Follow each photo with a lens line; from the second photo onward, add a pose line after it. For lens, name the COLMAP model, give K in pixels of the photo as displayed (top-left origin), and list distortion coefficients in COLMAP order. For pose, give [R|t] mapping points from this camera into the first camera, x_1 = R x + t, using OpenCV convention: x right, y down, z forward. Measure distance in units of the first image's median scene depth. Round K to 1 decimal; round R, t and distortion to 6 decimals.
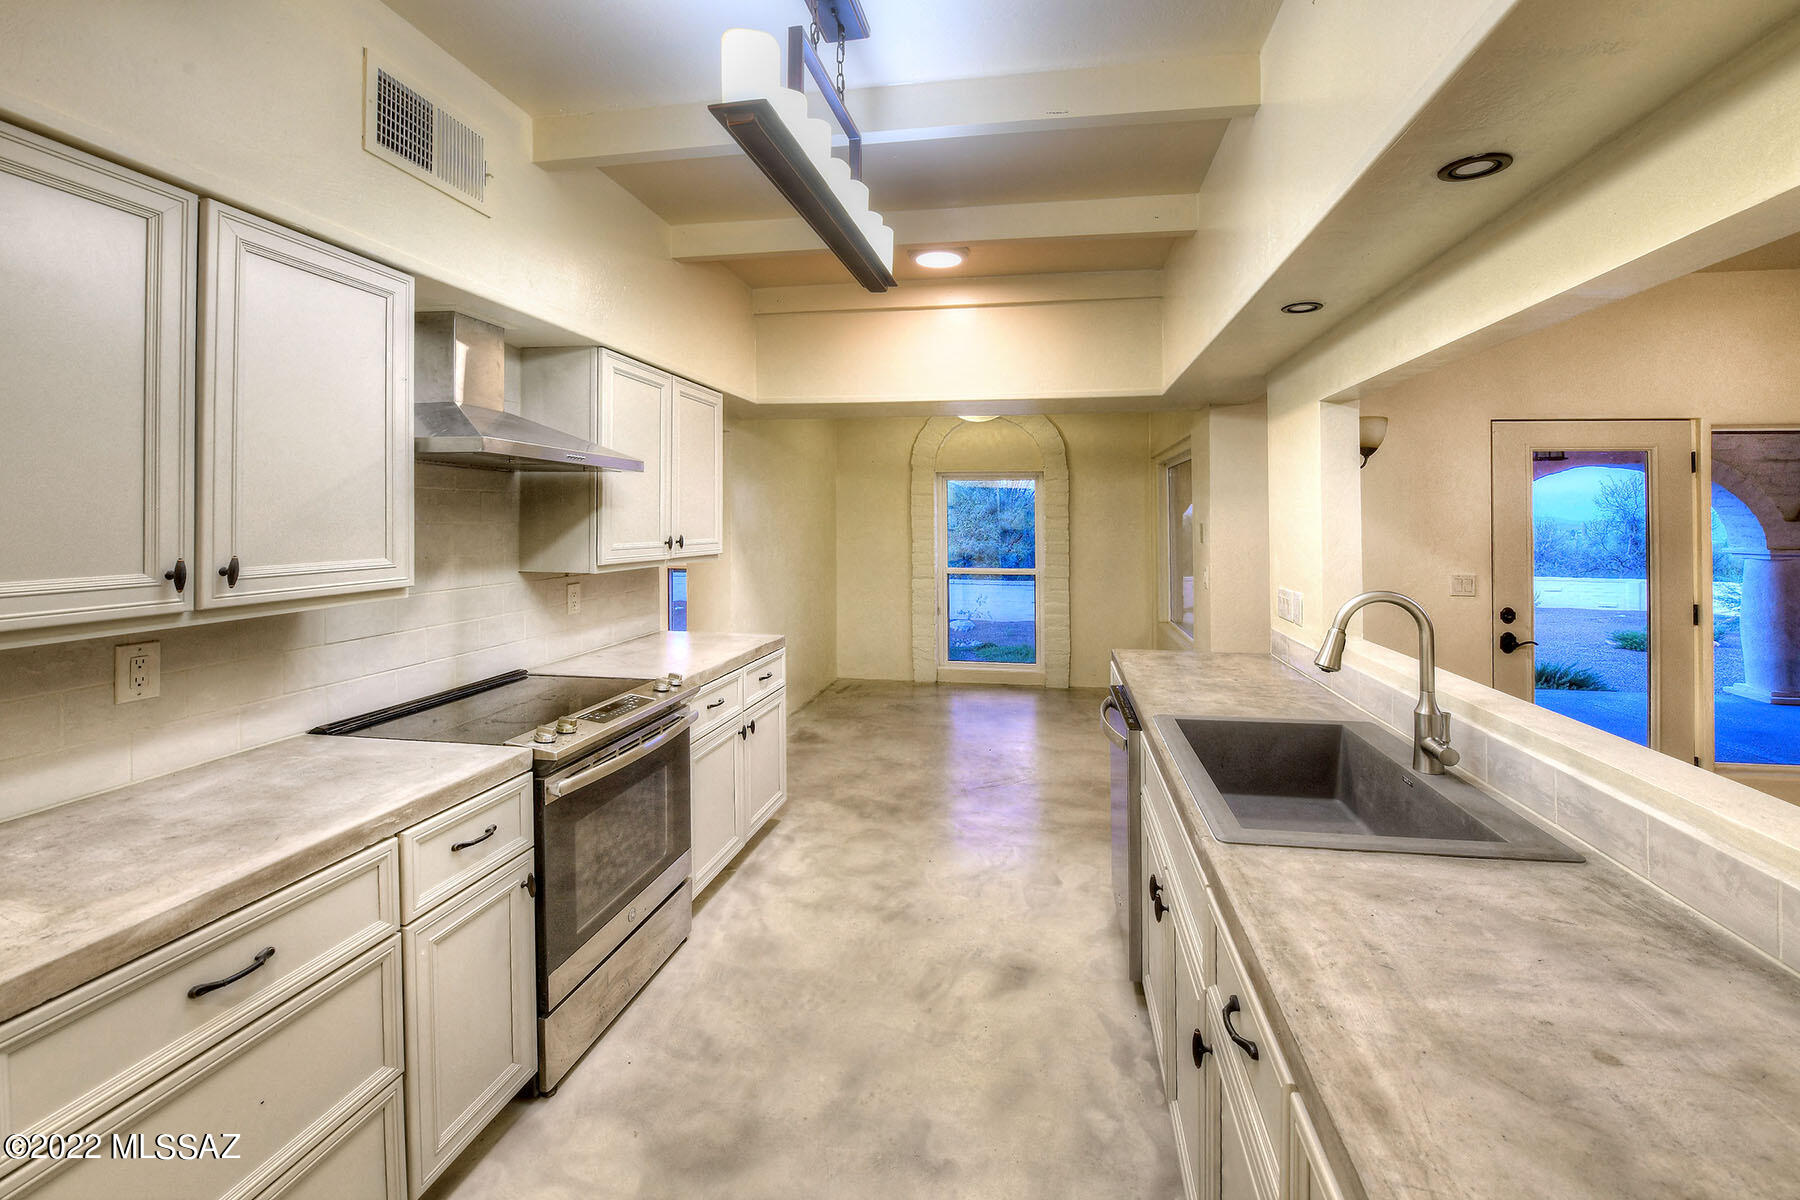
lens RADIAL K [[735.0, 0, 910.6], [0, 735.0, 516.7], [0, 0, 1]] dist [-0.018046, -0.000118]
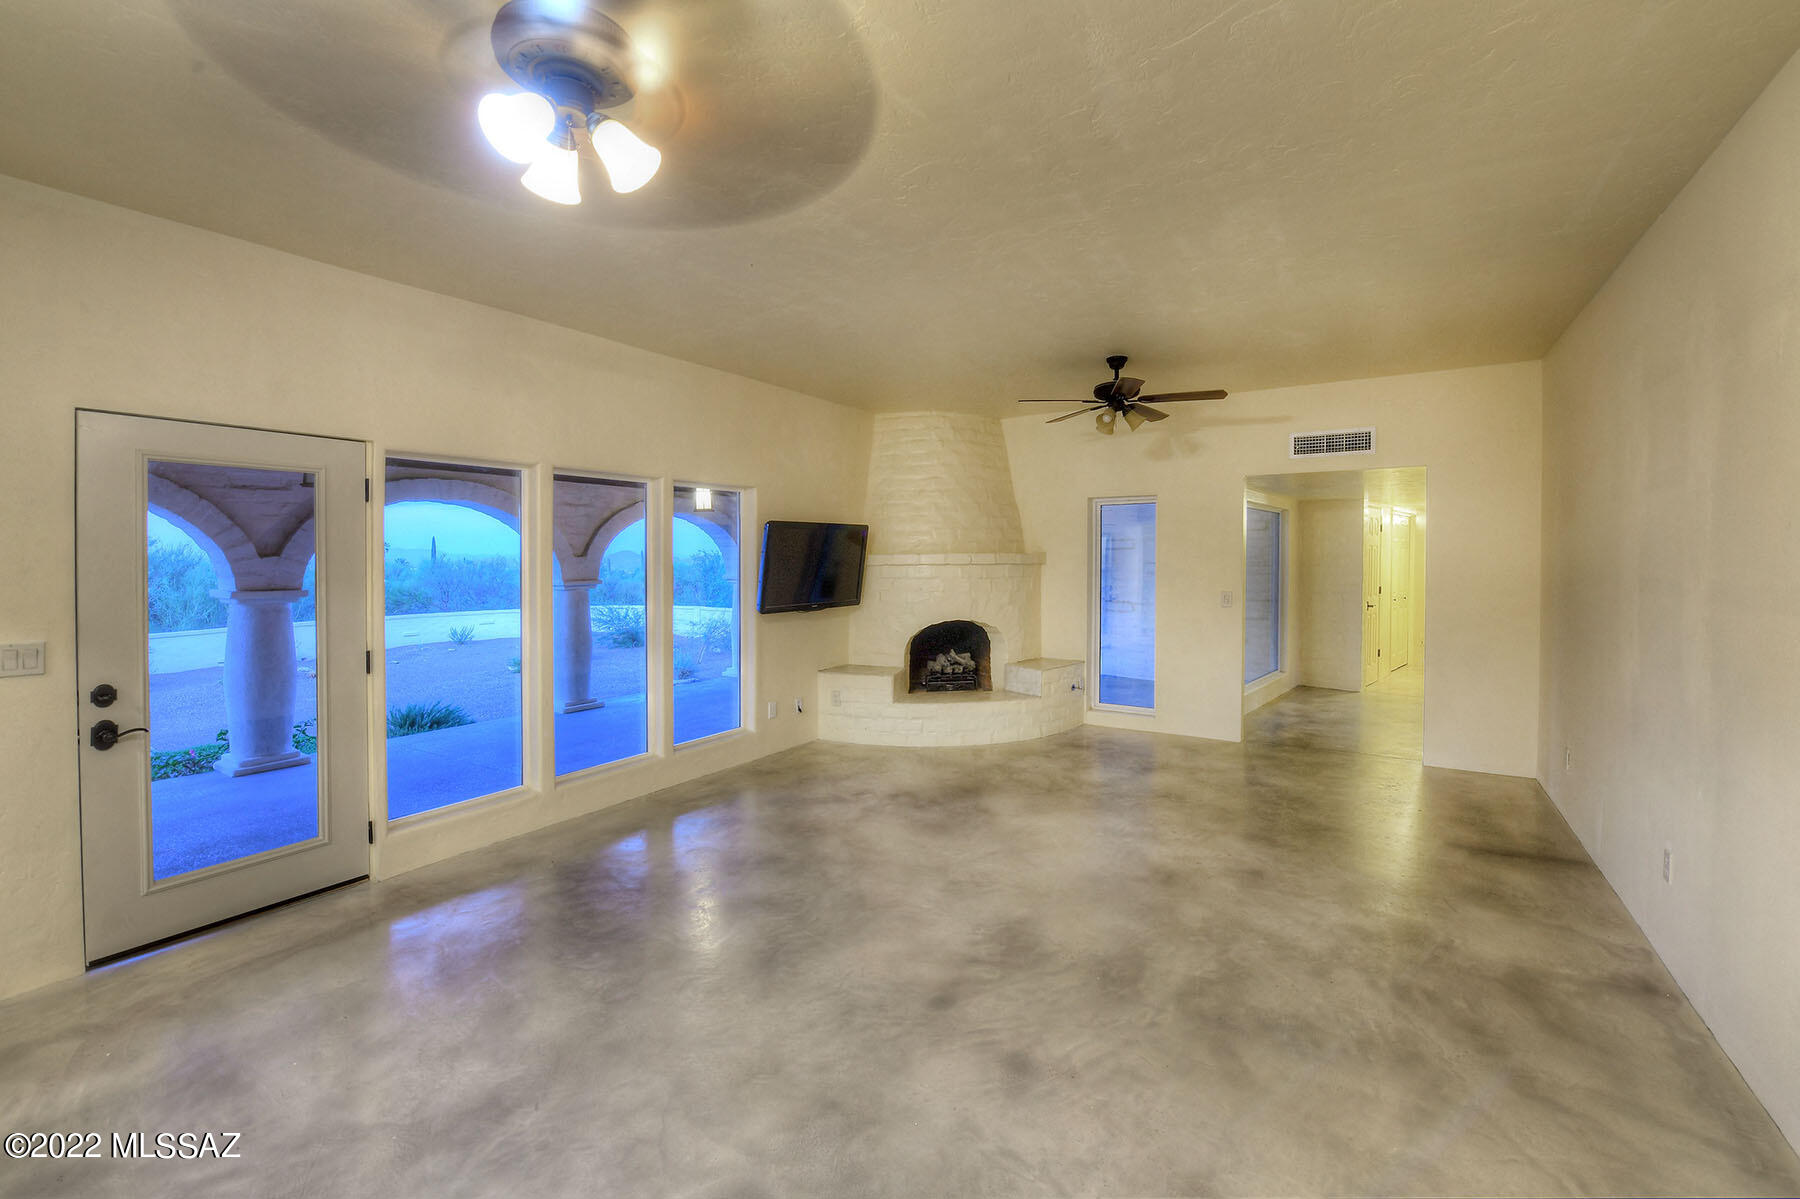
lens RADIAL K [[776.4, 0, 904.4], [0, 776.4, 590.6], [0, 0, 1]] dist [-0.021899, -0.000495]
pose [[0.380059, -0.047287, 0.923753, 0.676339], [0.005068, 0.998784, 0.049042, 0.007338], [-0.924948, -0.013957, 0.379837, 0.038701]]
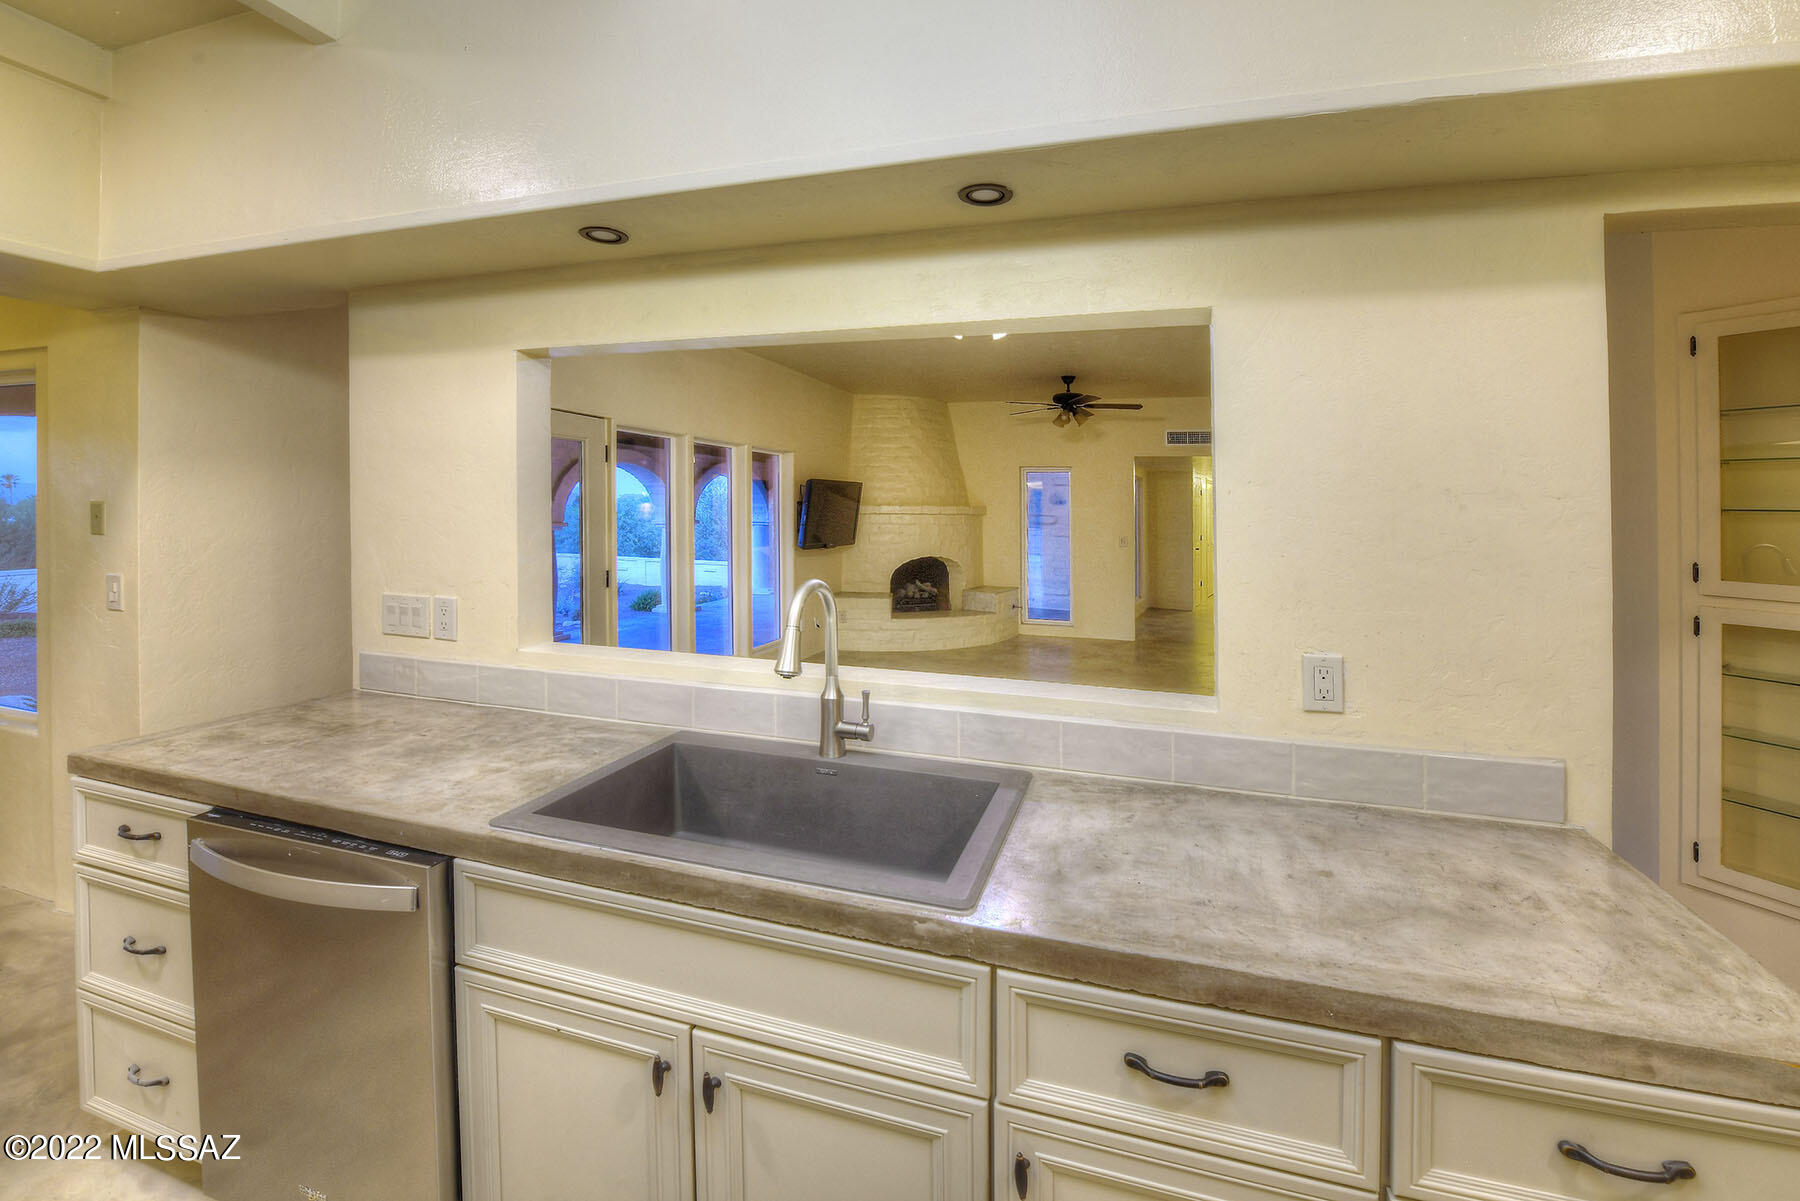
lens RADIAL K [[781.6, 0, 895.7], [0, 781.6, 500.9], [0, 0, 1]] dist [-0.021709, -0.000122]
pose [[0.146576, 0.004291, 0.989190, -0.211444], [-0.014848, 0.999887, -0.002137, 0.000103], [-0.989088, -0.014374, 0.146623, 0.469688]]
